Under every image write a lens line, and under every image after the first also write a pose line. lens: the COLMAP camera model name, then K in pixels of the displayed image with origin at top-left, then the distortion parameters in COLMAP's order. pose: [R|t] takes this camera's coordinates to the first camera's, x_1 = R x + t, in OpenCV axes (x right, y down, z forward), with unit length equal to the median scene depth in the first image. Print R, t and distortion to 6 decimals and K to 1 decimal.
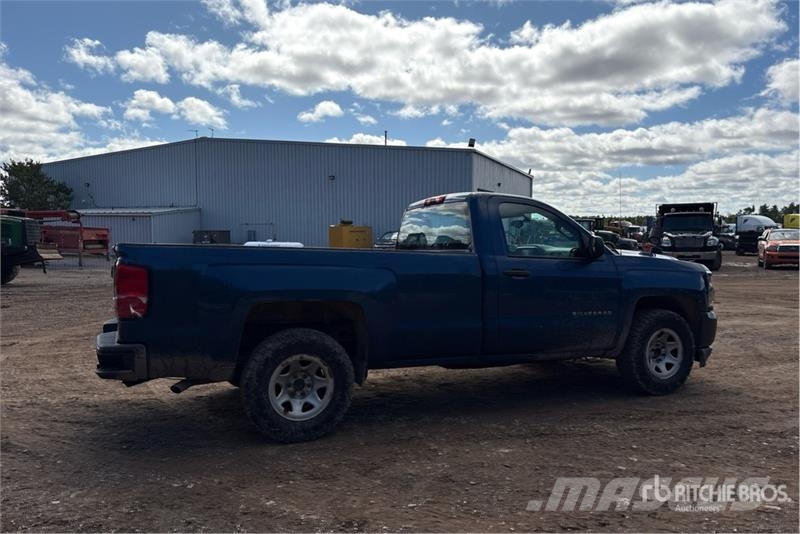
lens RADIAL K [[628.8, 0, 400.0], [0, 628.8, 267.0], [0, 0, 1]] dist [0.004776, -0.059153]
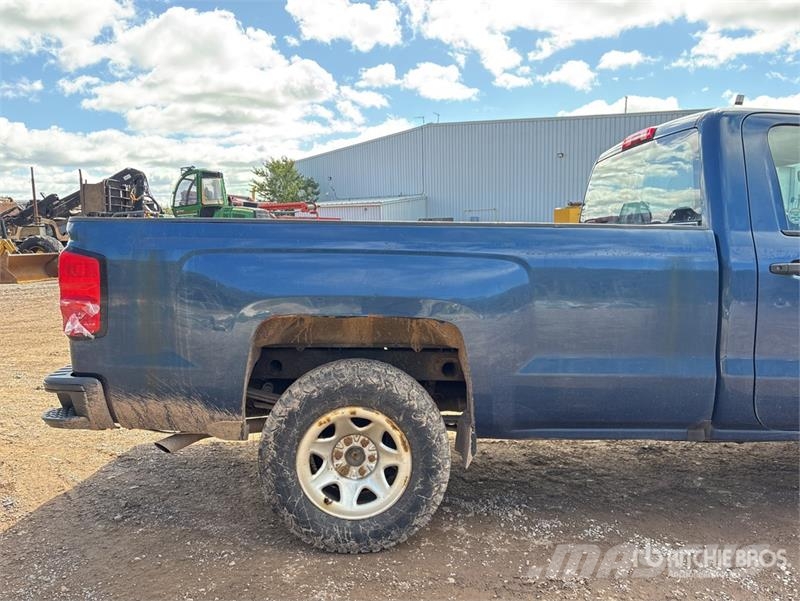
lens RADIAL K [[614.7, 0, 388.5], [0, 614.7, 304.1], [0, 0, 1]] dist [0.000186, -0.002117]
pose [[0.920441, 0.028497, -0.389842, 0.087932], [0.002752, 0.996842, 0.079365, 0.000399], [0.390872, -0.074124, 0.917456, 0.496761]]
